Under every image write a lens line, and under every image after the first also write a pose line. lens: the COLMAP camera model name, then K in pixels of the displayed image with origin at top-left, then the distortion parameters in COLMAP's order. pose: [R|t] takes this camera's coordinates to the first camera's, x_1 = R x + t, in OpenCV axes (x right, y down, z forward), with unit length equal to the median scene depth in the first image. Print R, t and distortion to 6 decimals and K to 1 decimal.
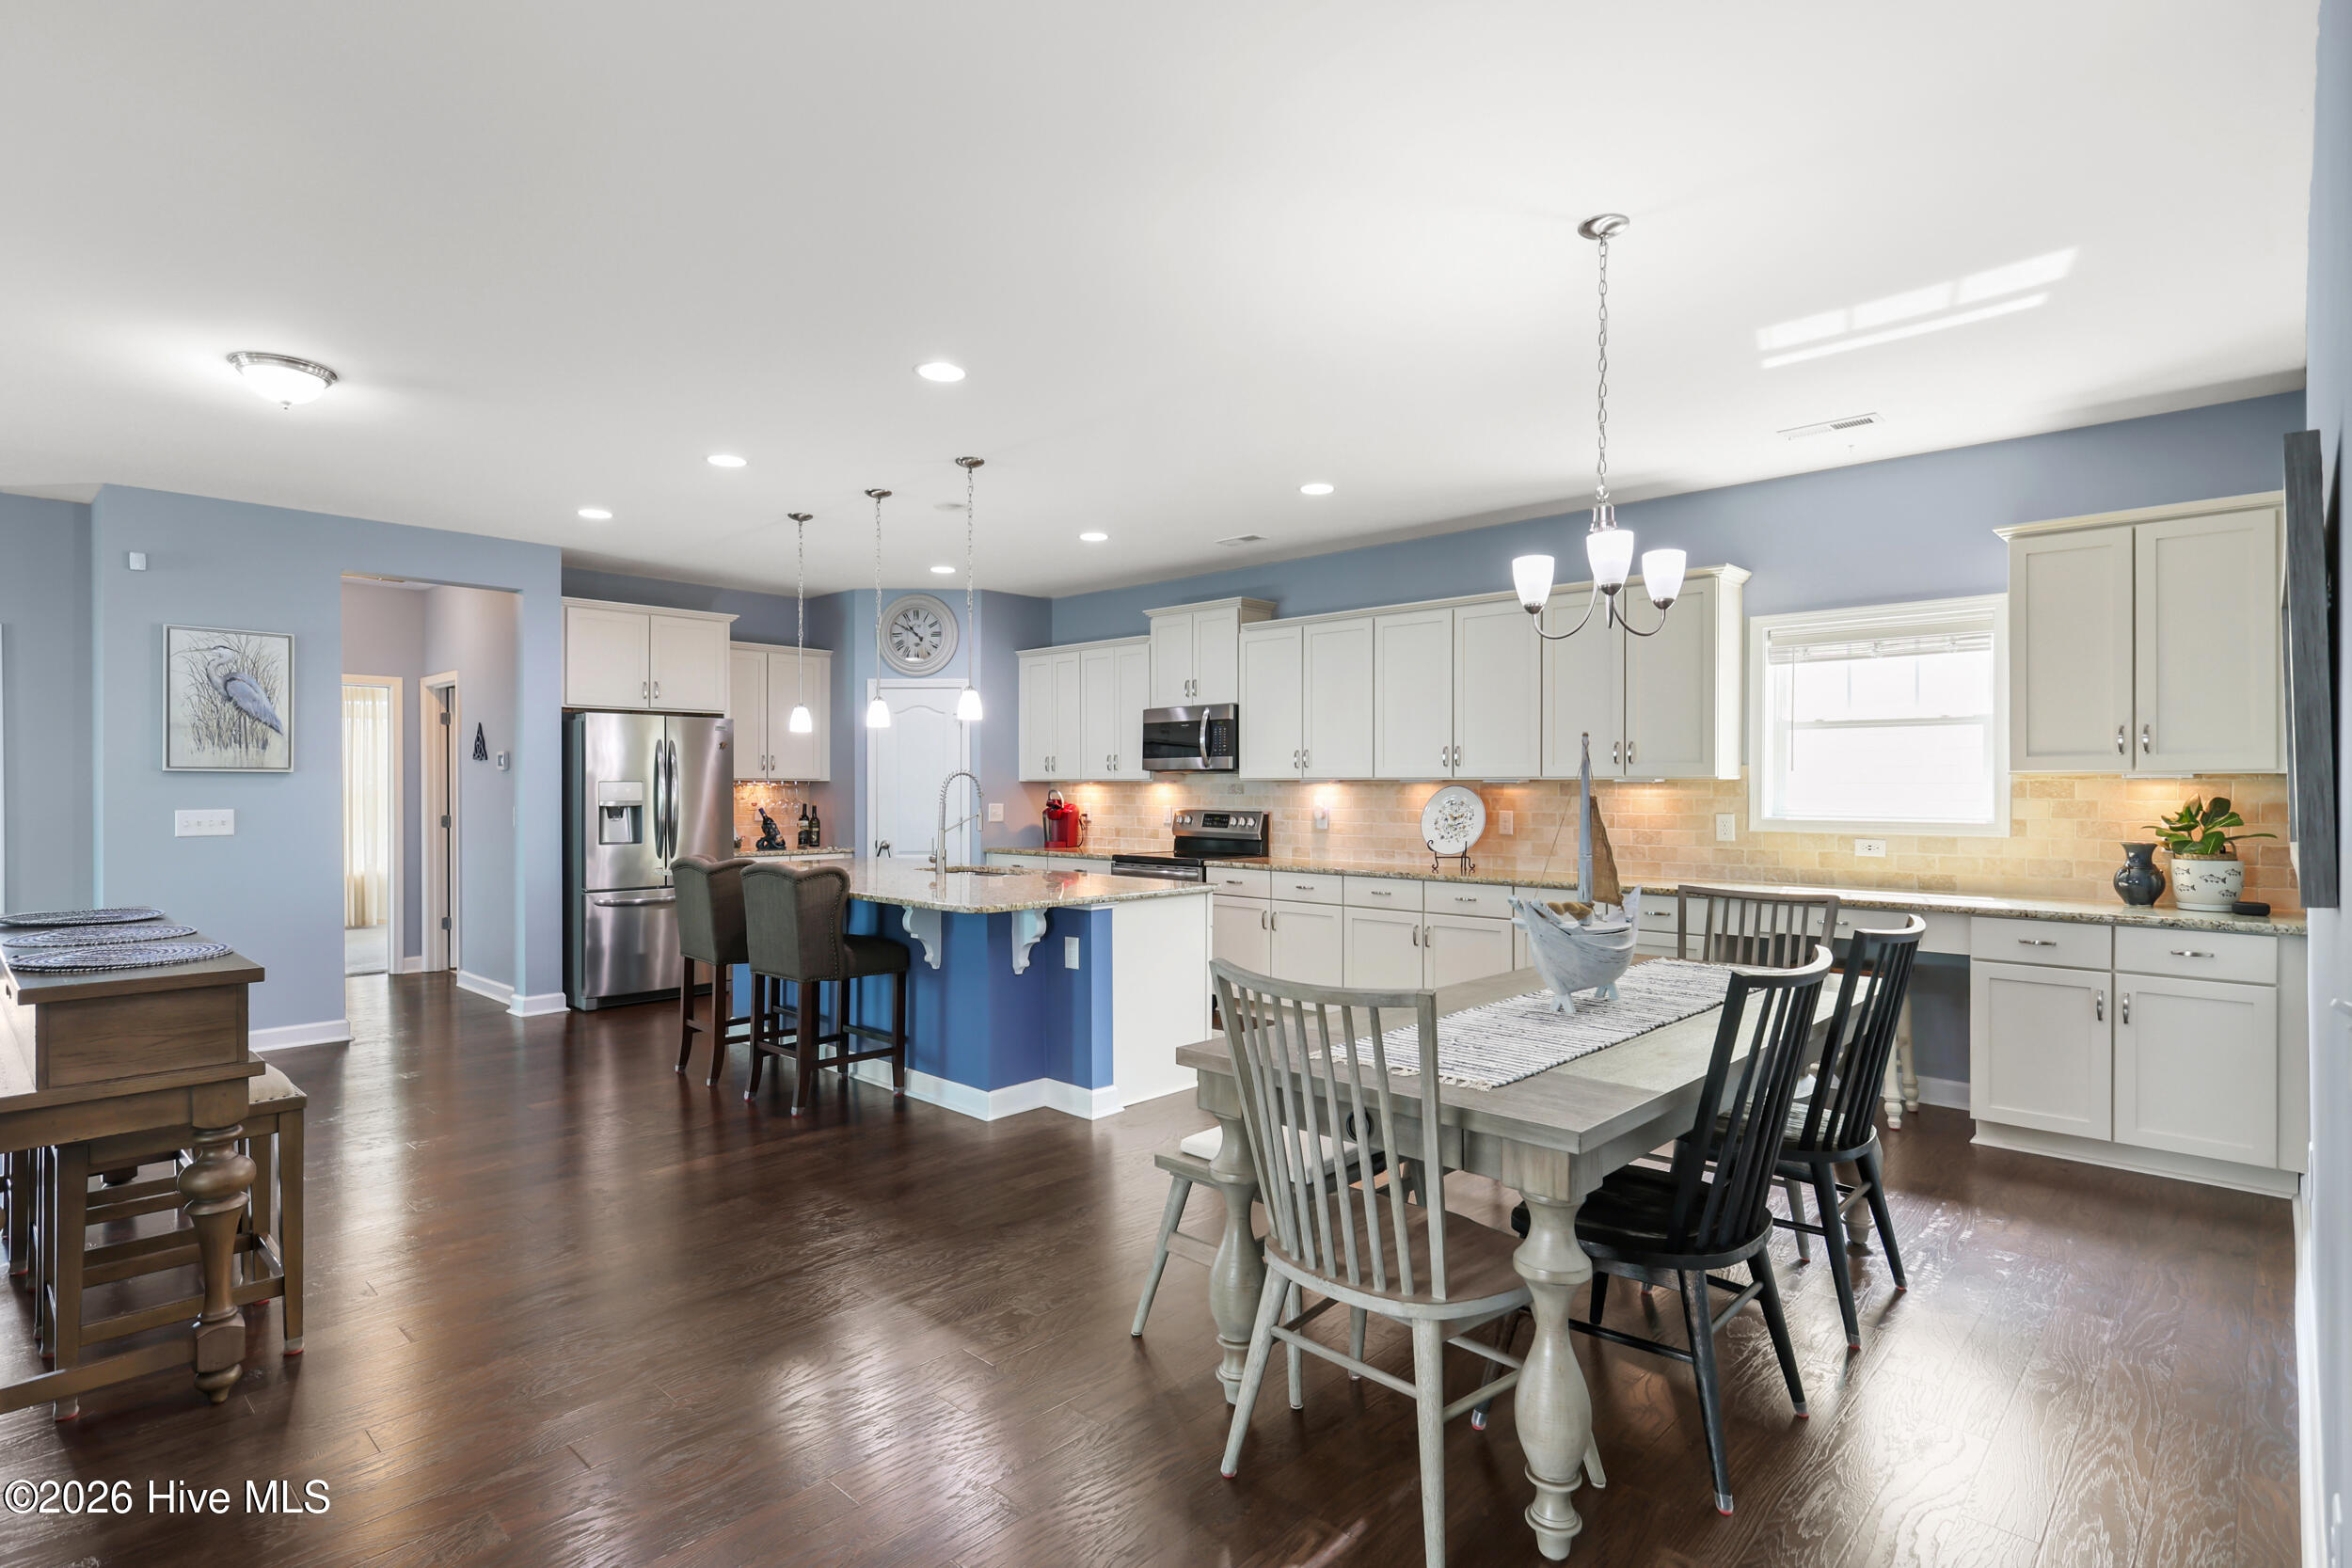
lens RADIAL K [[1177.4, 0, 1163.5], [0, 1177.4, 786.9], [0, 0, 1]] dist [0.007562, 0.000978]
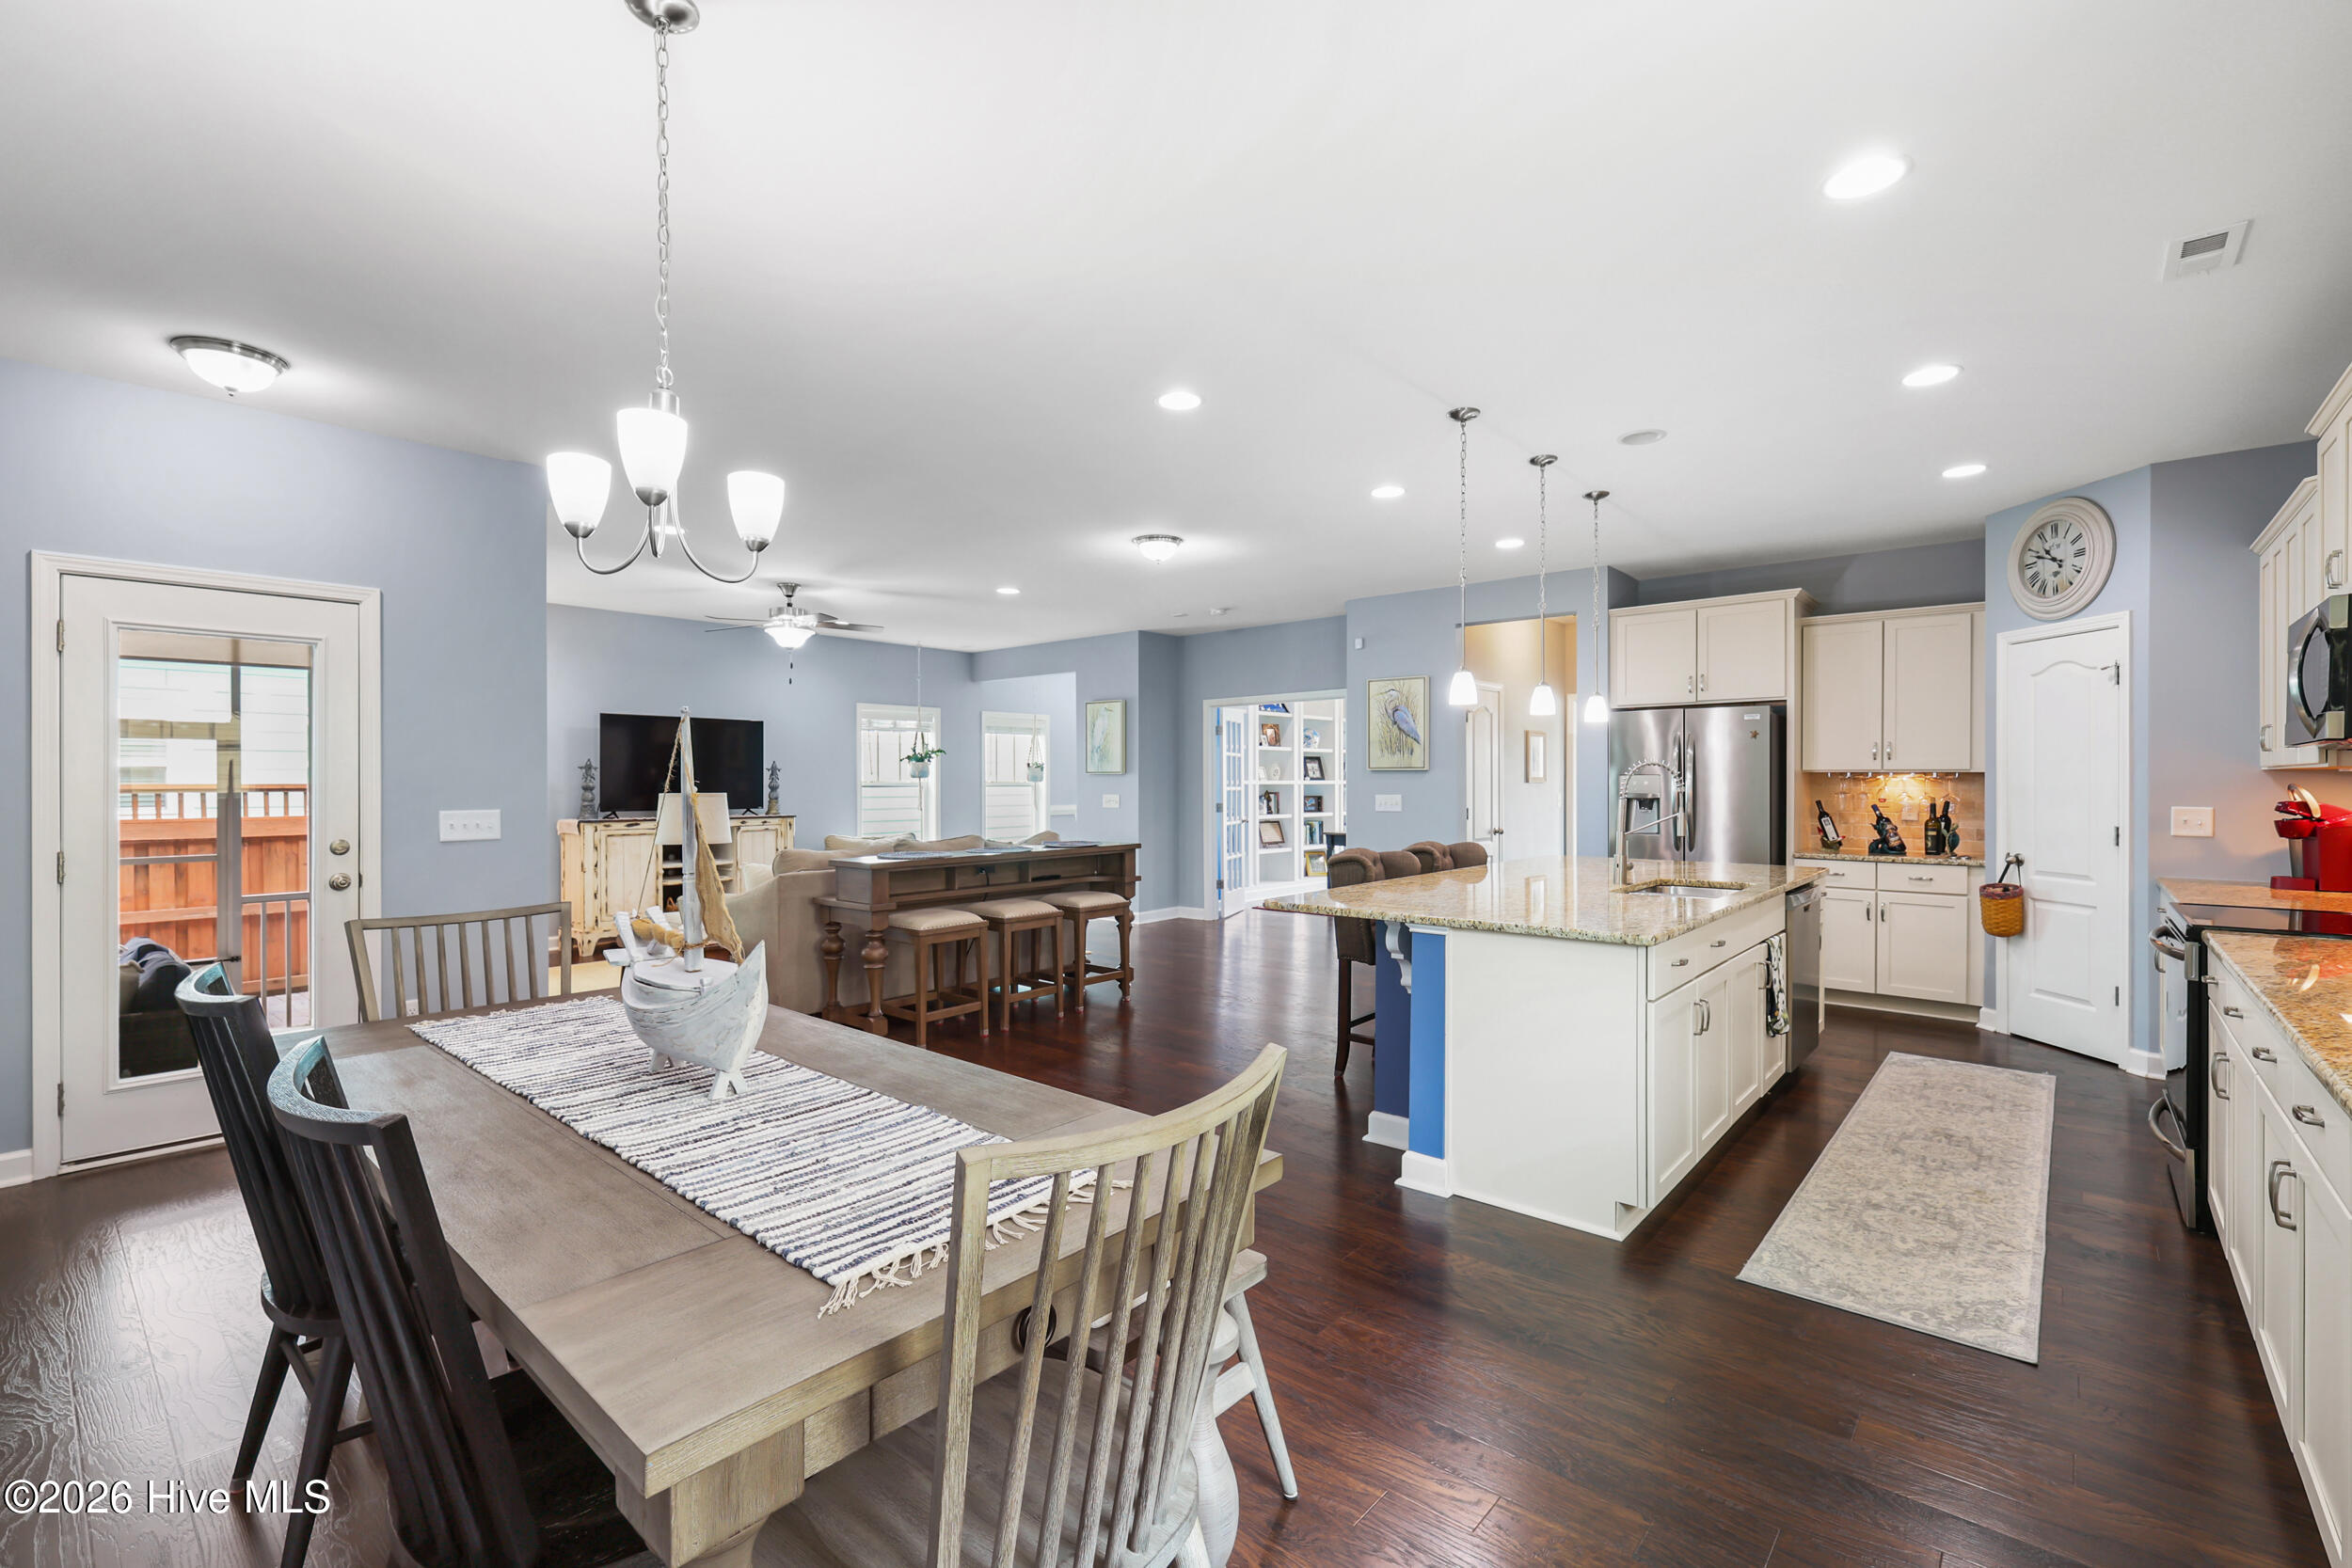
lens RADIAL K [[1022.0, 0, 1169.4], [0, 1022.0, 781.7], [0, 0, 1]] dist [0.002663, 0.000576]
pose [[0.041113, 0.001809, -0.999153, 0.436588], [0.001720, 0.999997, 0.001881, -0.000535], [0.999153, -0.001795, 0.041110, 0.533495]]
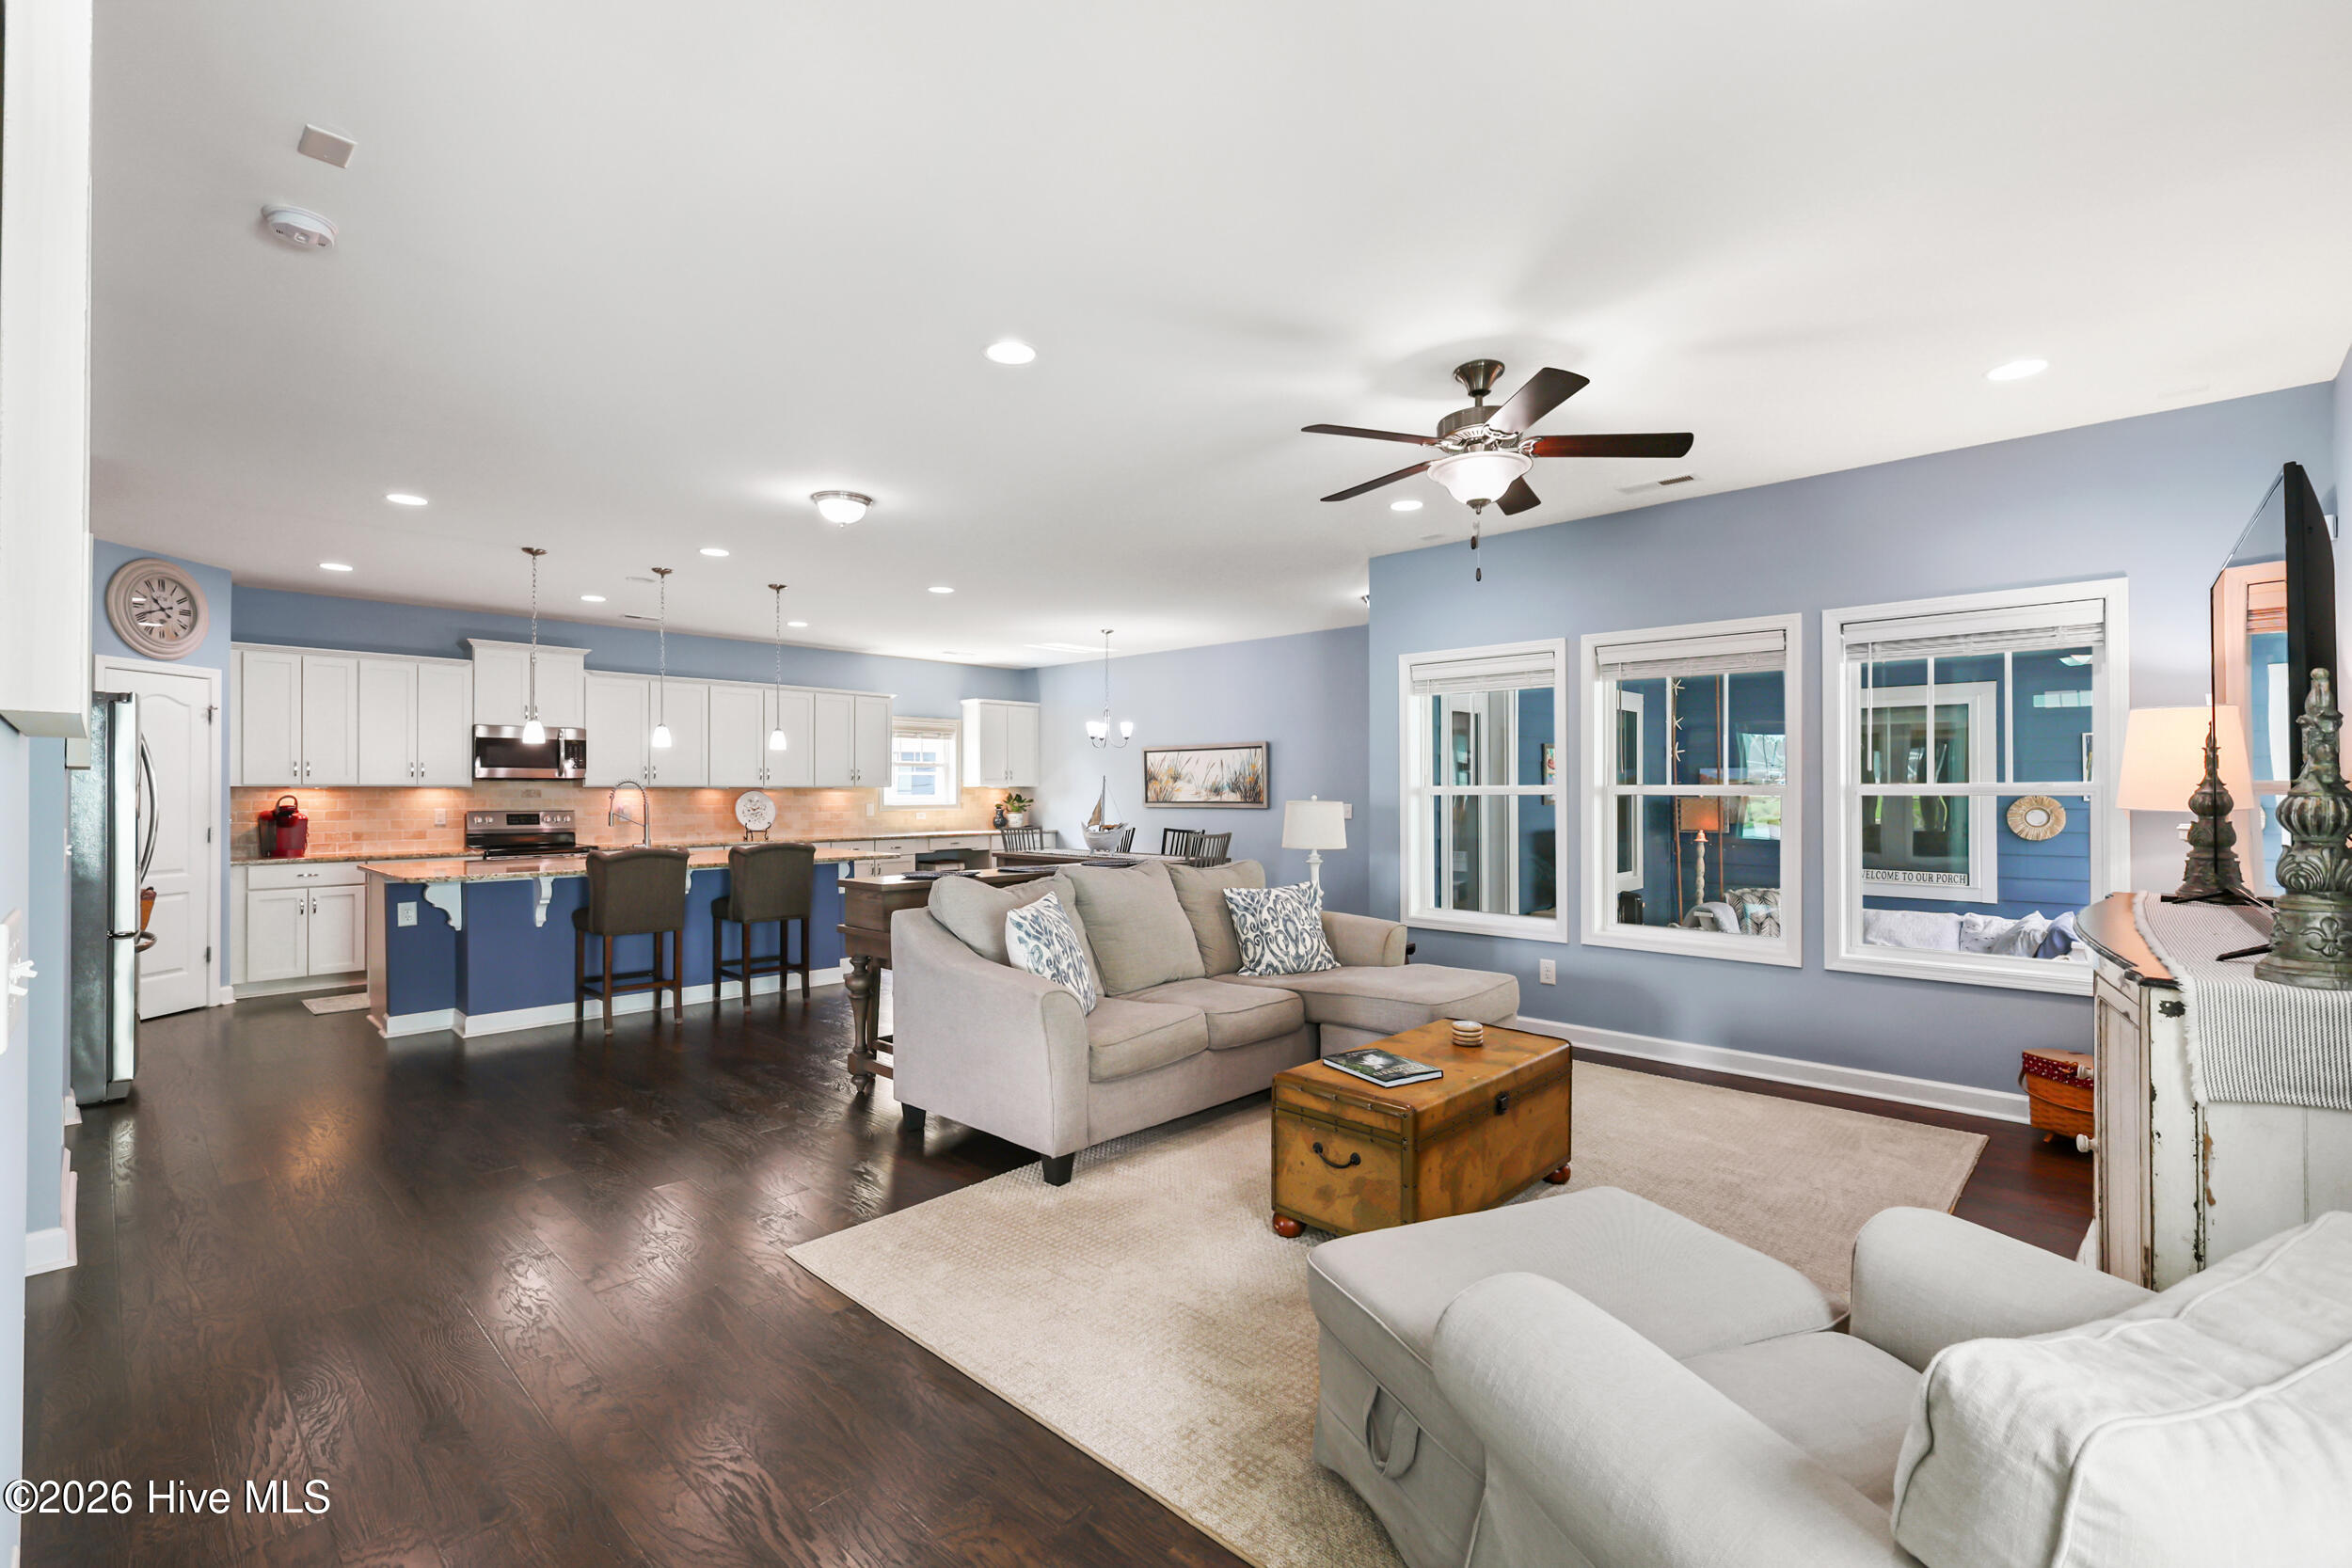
lens RADIAL K [[1022.0, 0, 1179.0], [0, 1022.0, 783.3], [0, 0, 1]] dist [0.002663, 0.000576]
pose [[-0.009084, 0.007134, 0.999933, -1.101515], [0.002019, 0.999973, -0.007116, 0.000123], [-0.999957, 0.001955, -0.009098, 0.340697]]
